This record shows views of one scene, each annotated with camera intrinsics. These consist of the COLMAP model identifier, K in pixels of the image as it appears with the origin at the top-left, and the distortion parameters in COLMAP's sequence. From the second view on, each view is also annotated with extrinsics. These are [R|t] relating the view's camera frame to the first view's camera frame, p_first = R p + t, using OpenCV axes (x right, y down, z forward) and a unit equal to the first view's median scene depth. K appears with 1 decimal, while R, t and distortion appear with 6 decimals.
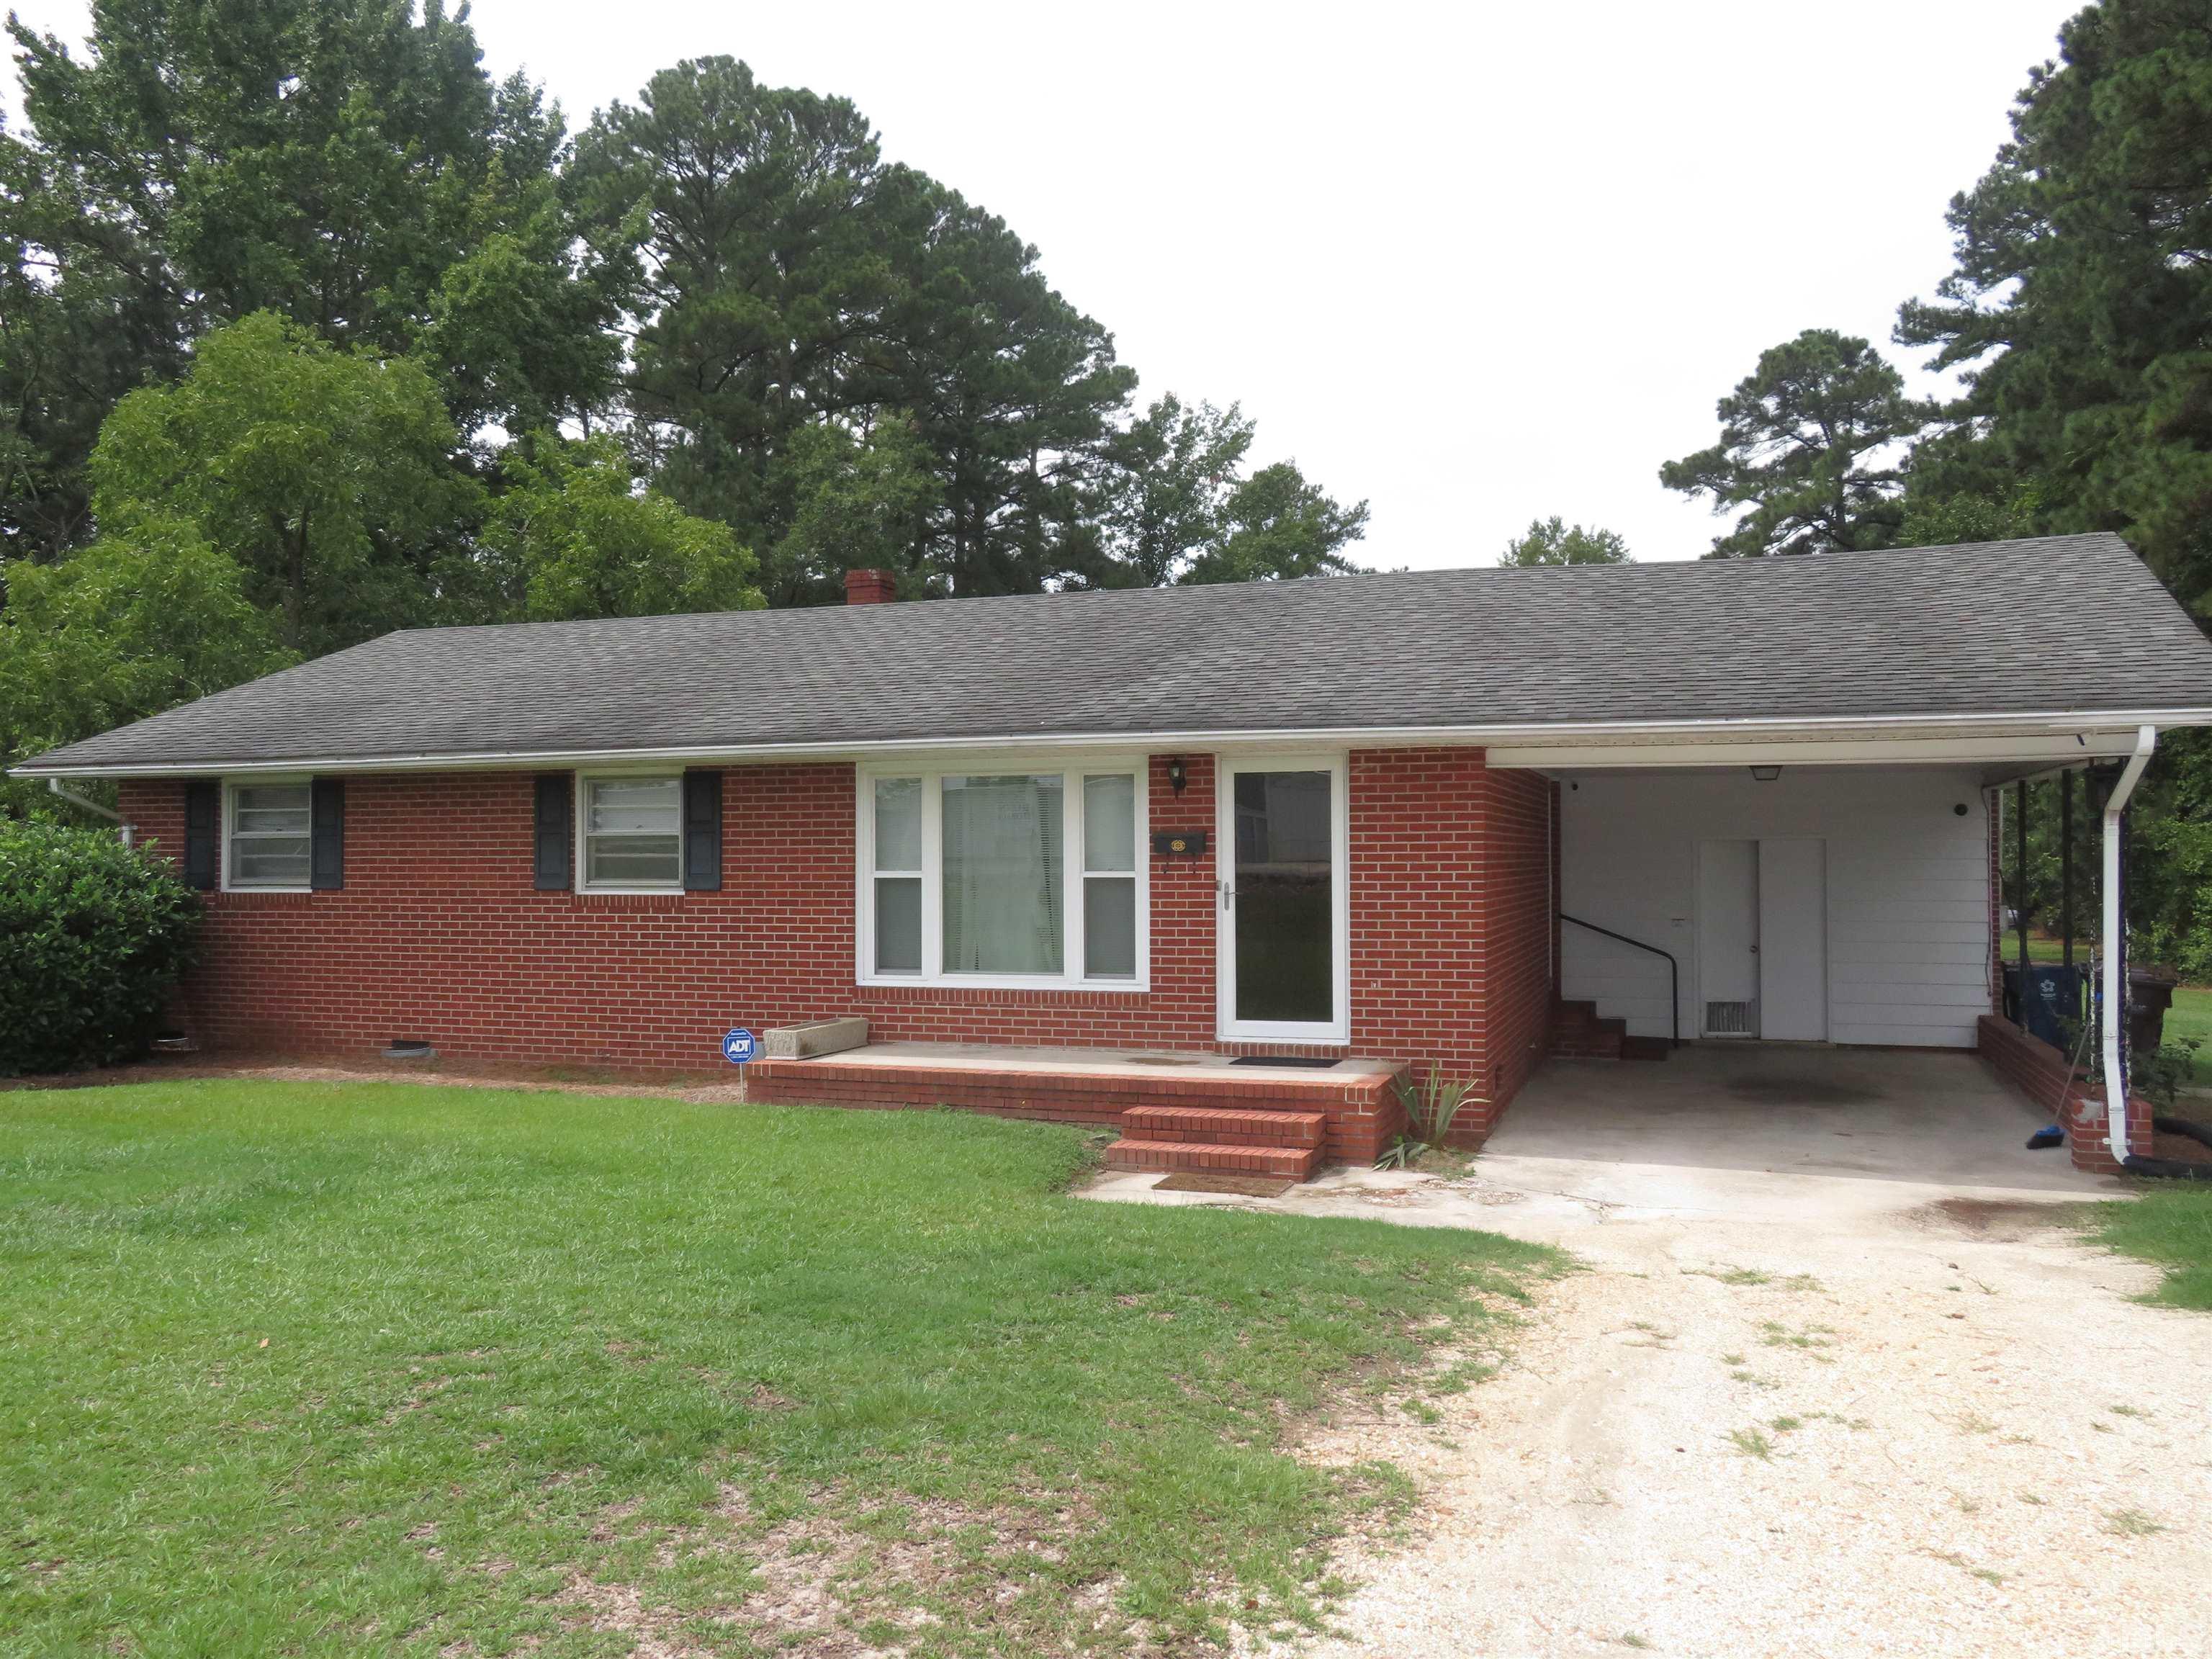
lens RADIAL K [[1823.5, 0, 1117.2], [0, 1823.5, 820.9], [0, 0, 1]] dist [-0.014043, 0.007072]
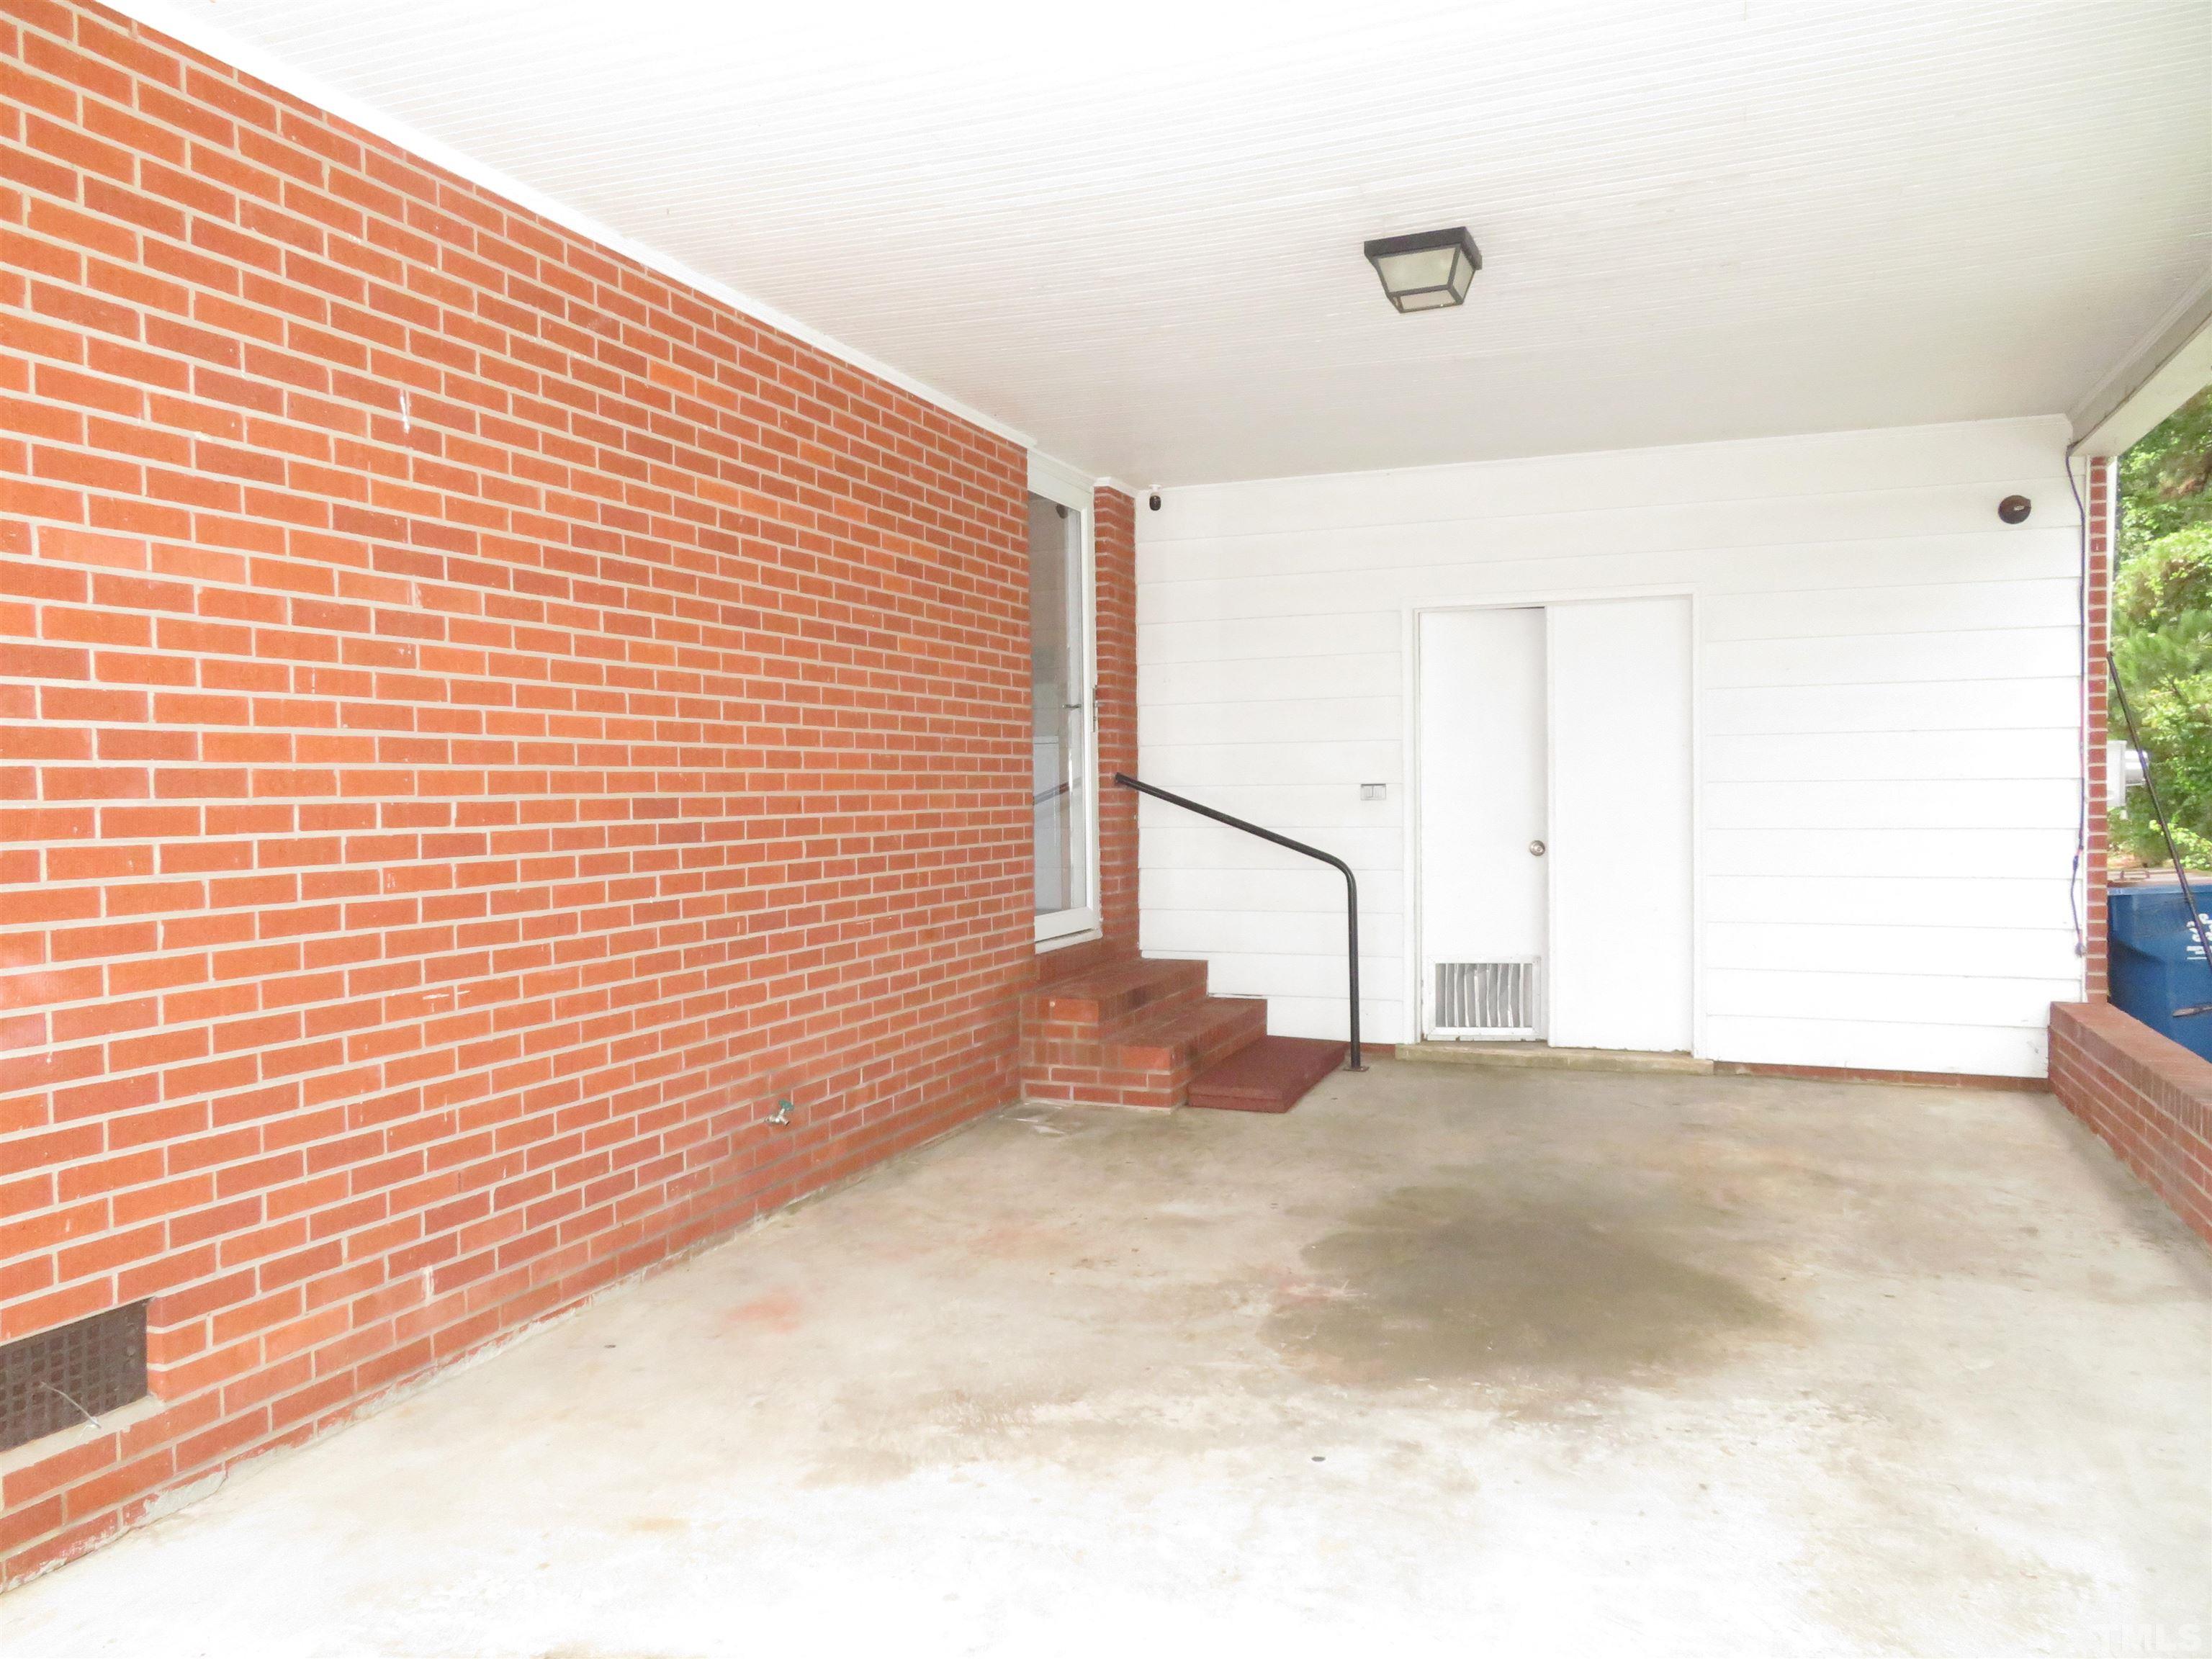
lens RADIAL K [[1628.2, 0, 1107.5], [0, 1628.2, 837.9], [0, 0, 1]] dist [-0.019124, 0.032623]
pose [[0.999136, -0.008553, -0.040671, 0.257294], [0.010517, 0.998776, 0.048322, 0.046732], [0.040207, -0.048708, 0.998003, 0.585923]]
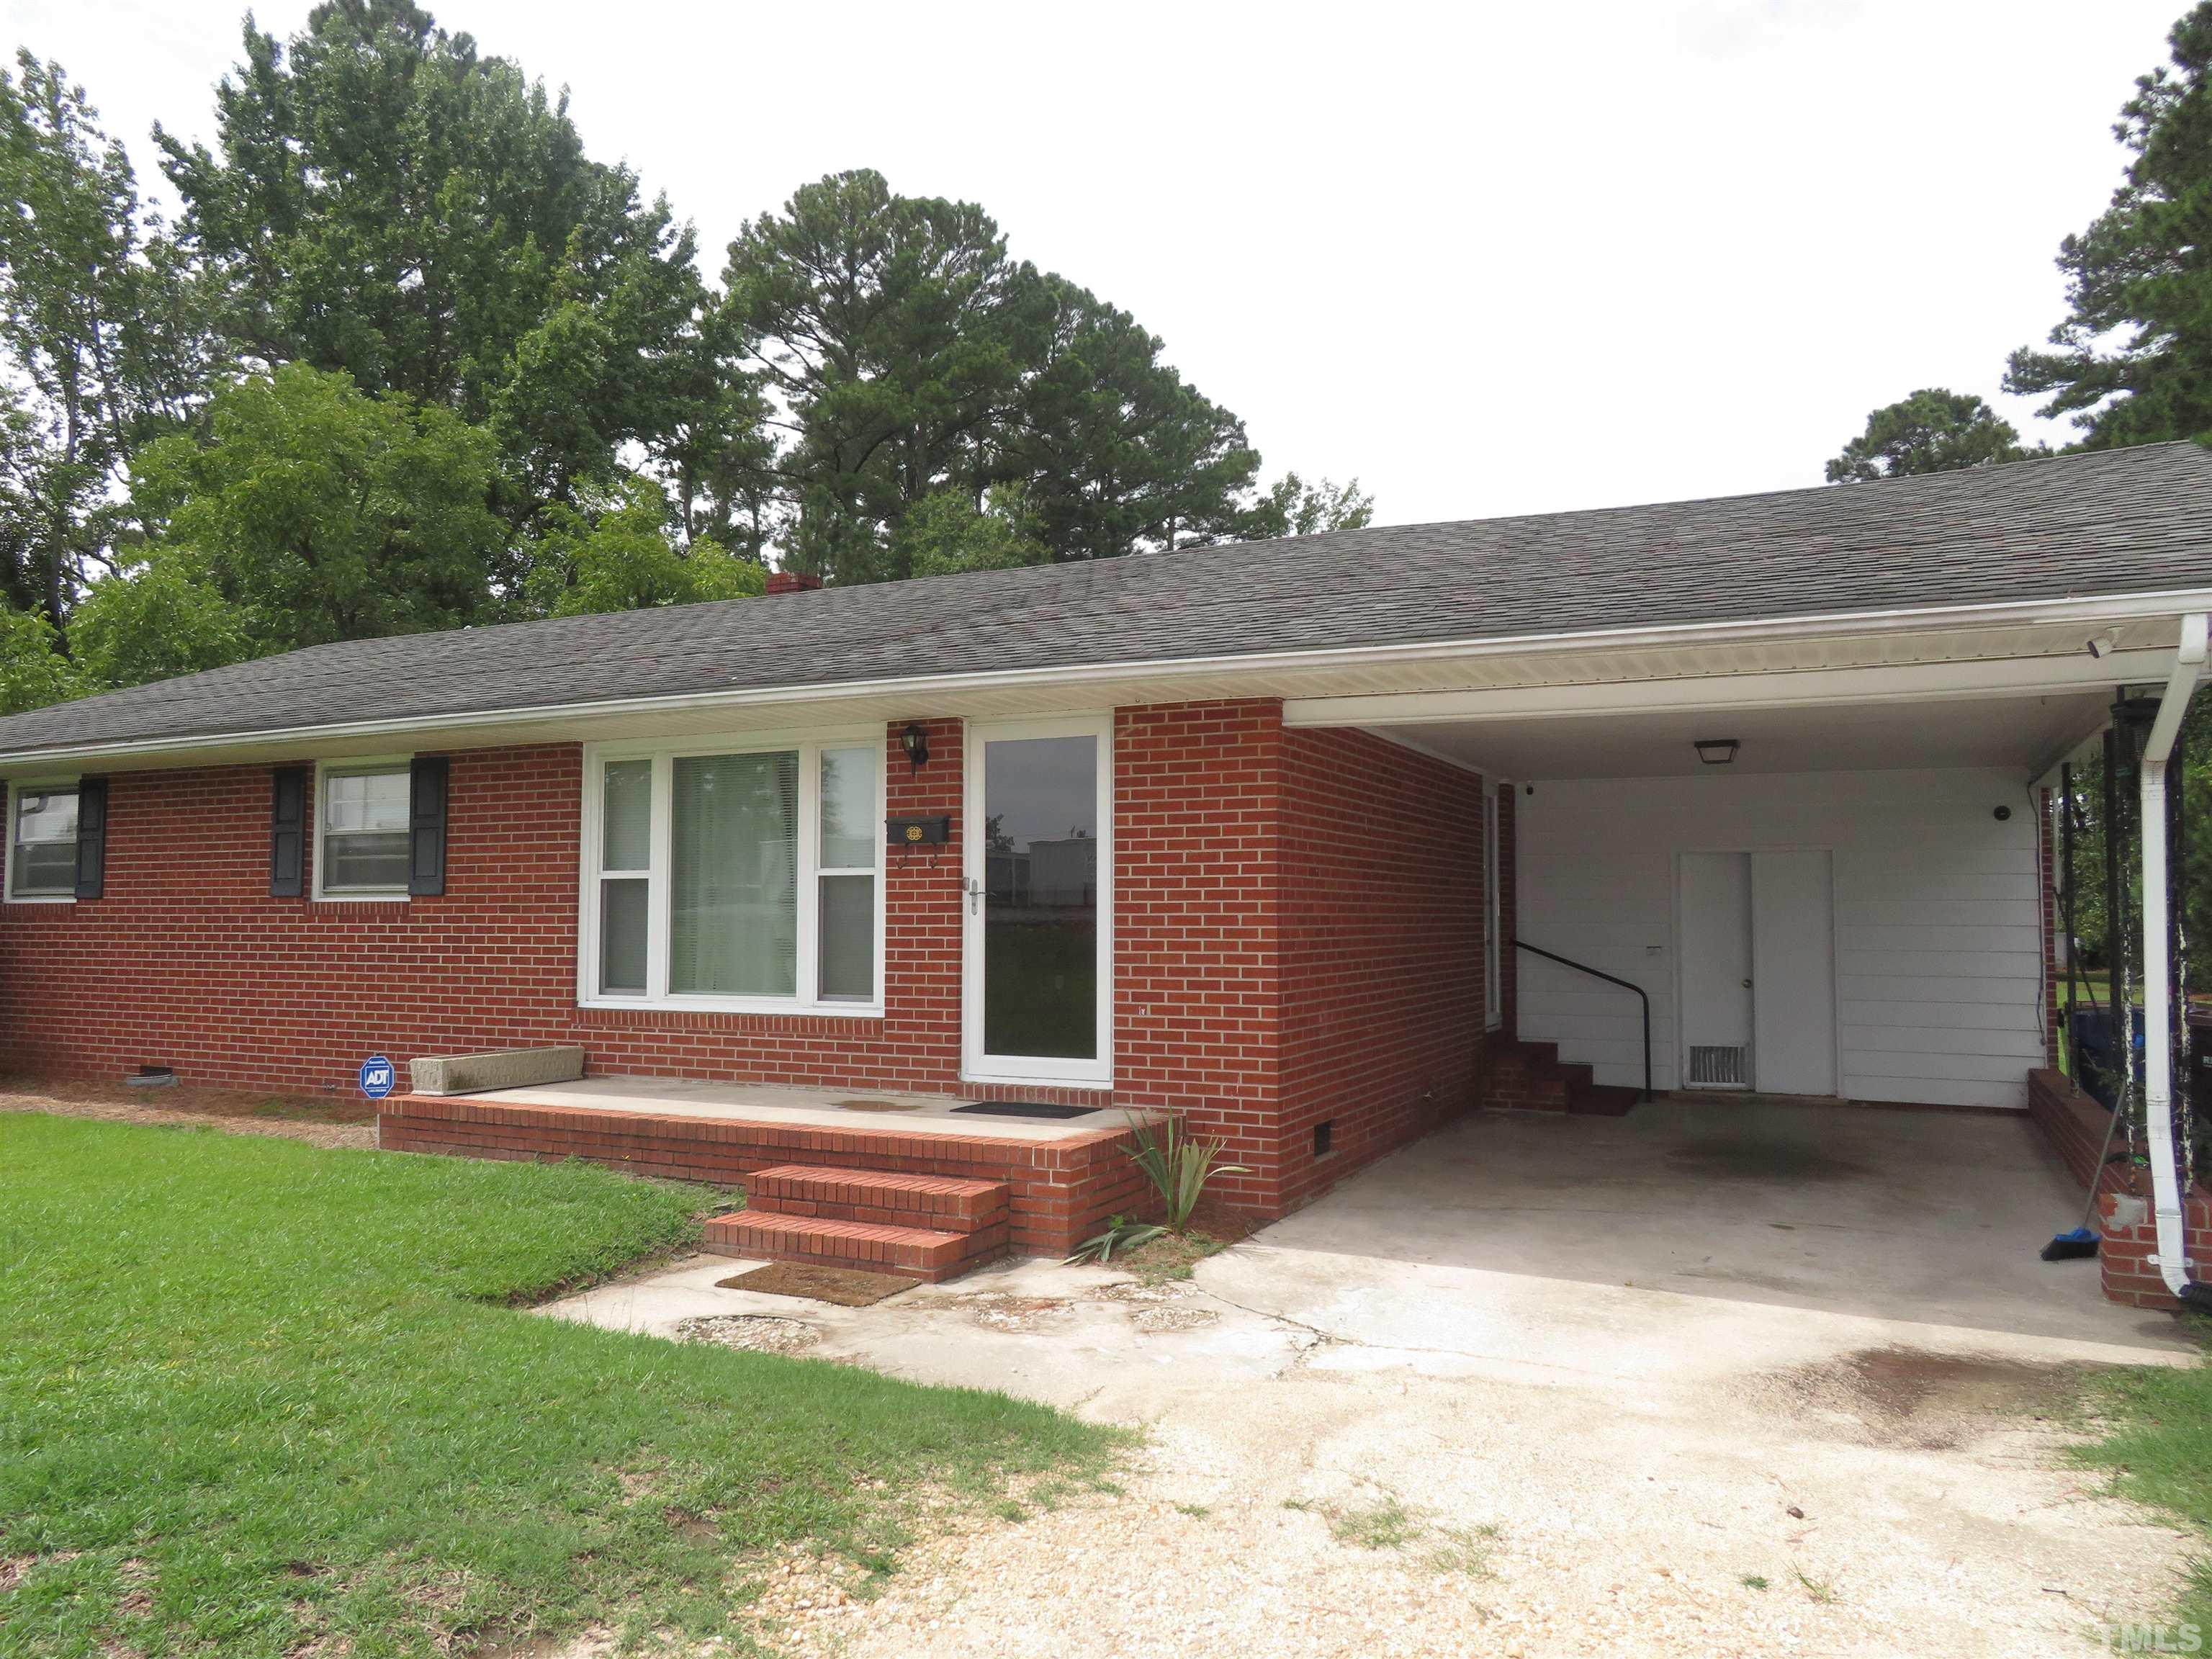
lens RADIAL K [[1628.2, 0, 1100.3], [0, 1628.2, 817.2], [0, 0, 1]] dist [-0.019124, 0.032623]
pose [[0.992568, -0.002154, -0.121671, 0.145608], [-0.002841, 0.999161, -0.040863, 0.025541], [0.121656, 0.040904, 0.991729, 0.222244]]
